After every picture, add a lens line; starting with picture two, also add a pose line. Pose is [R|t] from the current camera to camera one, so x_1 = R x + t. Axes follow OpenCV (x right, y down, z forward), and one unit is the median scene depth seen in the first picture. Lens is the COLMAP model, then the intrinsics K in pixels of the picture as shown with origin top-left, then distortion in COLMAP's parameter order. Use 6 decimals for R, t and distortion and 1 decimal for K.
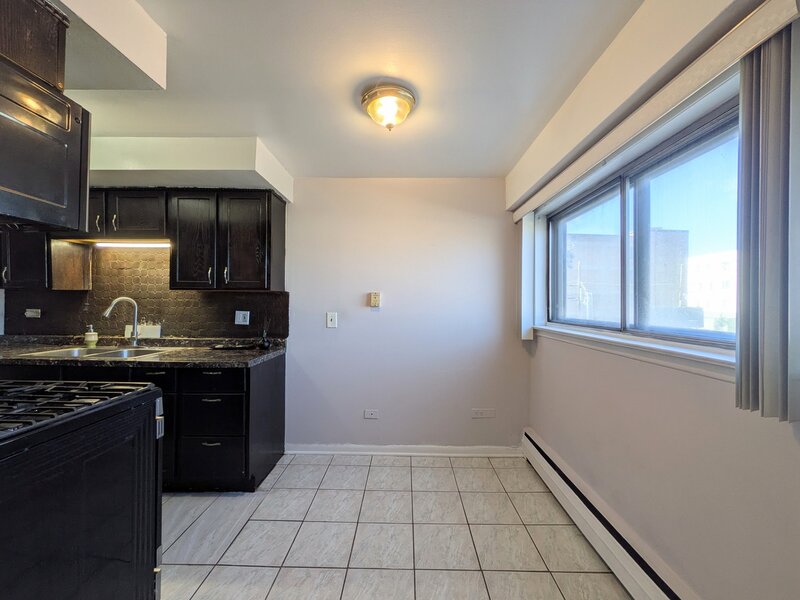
lens RADIAL K [[316.2, 0, 401.2], [0, 316.2, 303.6], [0, 0, 1]] dist [-0.000698, -0.000202]
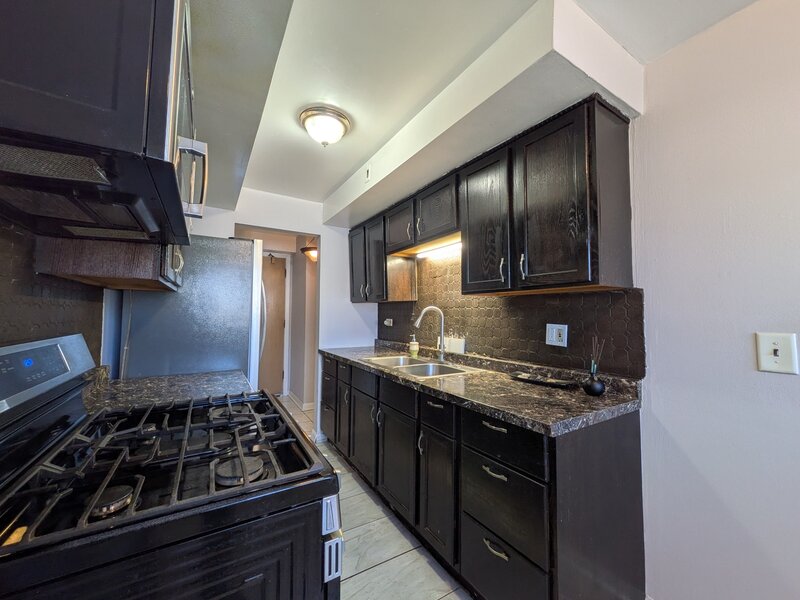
lens RADIAL K [[316.2, 0, 399.0], [0, 316.2, 297.5], [0, 0, 1]] dist [-0.000698, -0.000202]
pose [[0.534965, -0.049015, -0.843451, -0.139937], [-0.004528, 0.998135, -0.060876, 0.010306], [0.844862, 0.036386, 0.533745, 0.407329]]
